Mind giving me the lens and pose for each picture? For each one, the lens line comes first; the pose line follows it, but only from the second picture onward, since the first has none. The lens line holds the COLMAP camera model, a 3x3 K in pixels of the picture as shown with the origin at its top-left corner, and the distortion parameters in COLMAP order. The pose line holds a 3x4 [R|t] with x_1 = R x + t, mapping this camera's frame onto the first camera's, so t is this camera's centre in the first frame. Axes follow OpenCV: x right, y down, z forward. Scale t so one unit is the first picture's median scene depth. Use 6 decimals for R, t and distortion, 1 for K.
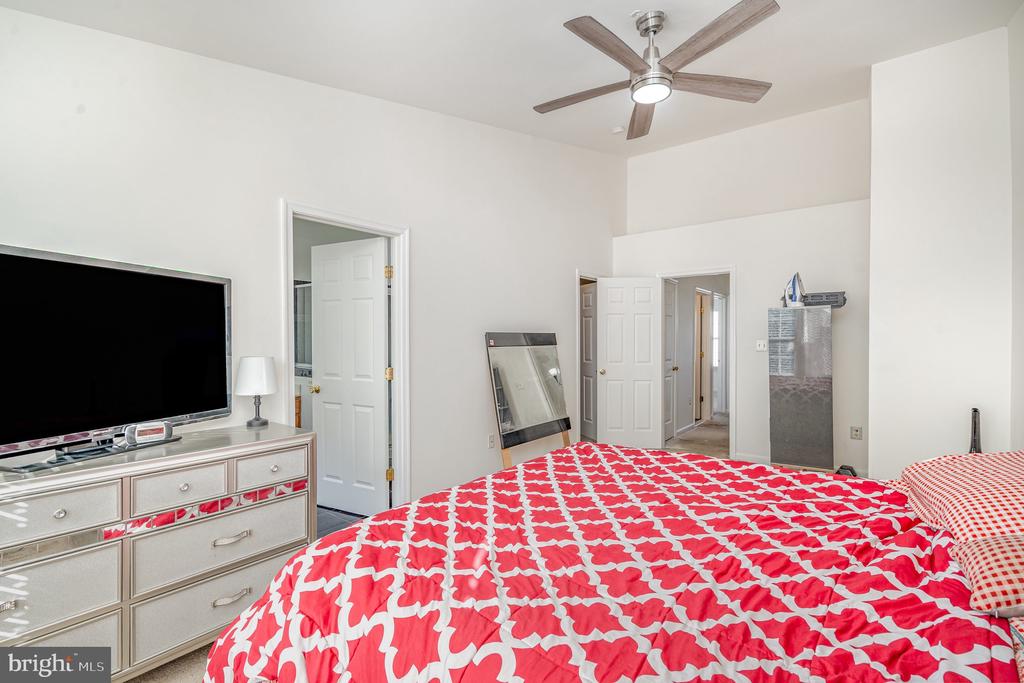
lens RADIAL K [[463.9, 0, 512.0], [0, 463.9, 341.5], [0, 0, 1]] dist [-0.003012, -0.000362]
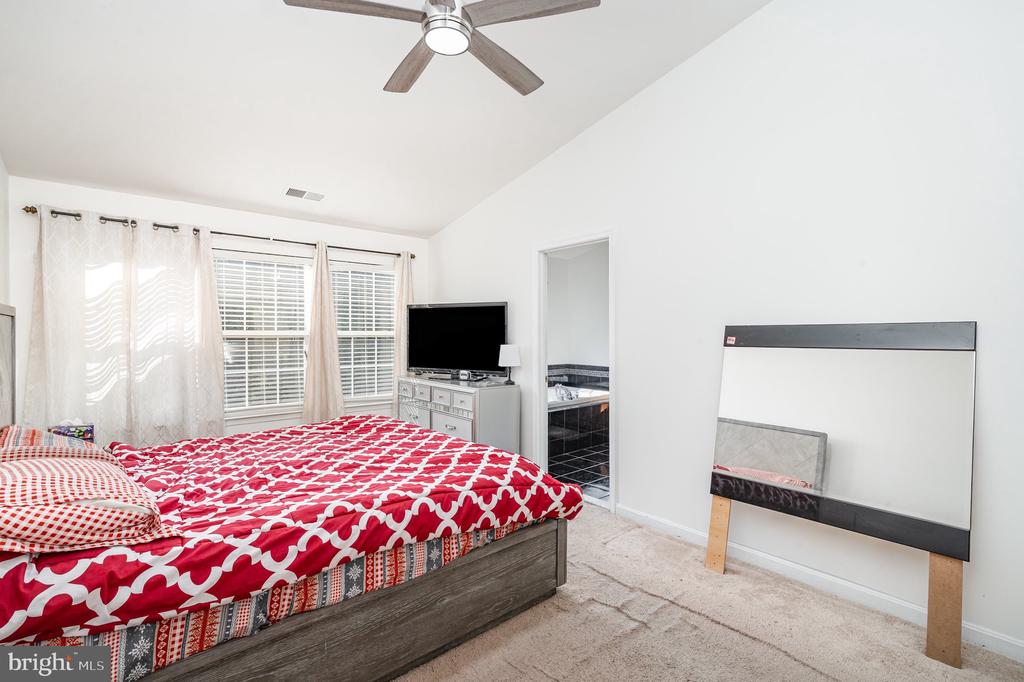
lens RADIAL K [[463.9, 0, 512.0], [0, 463.9, 341.0], [0, 0, 1]] dist [-0.003012, -0.000362]
pose [[-0.200090, 0.006589, -0.979755, 1.437589], [-0.011263, 0.999896, 0.009024, 0.002523], [0.979713, 0.012841, -0.199995, 1.683949]]
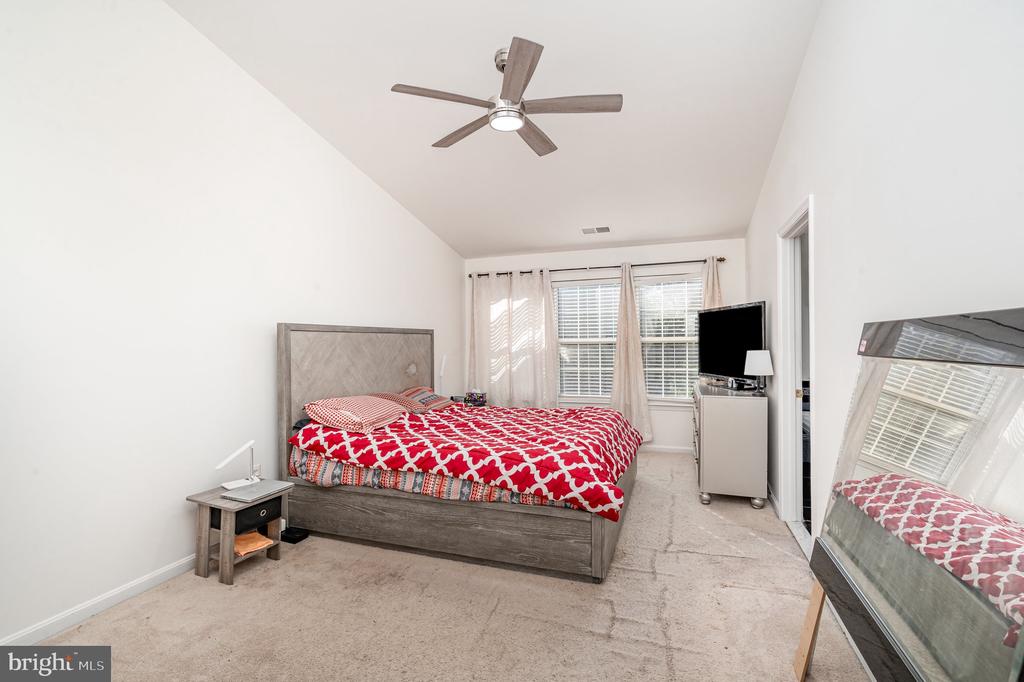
lens RADIAL K [[460.0, 0, 512.3], [0, 460.0, 348.3], [0, 0, 1]] dist [-0.014972, 0.000067]
pose [[-0.950095, 0.007069, -0.311879, 0.842132], [0.001064, 0.999811, 0.019421, -0.007183], [0.311958, 0.018120, -0.949923, 2.697646]]
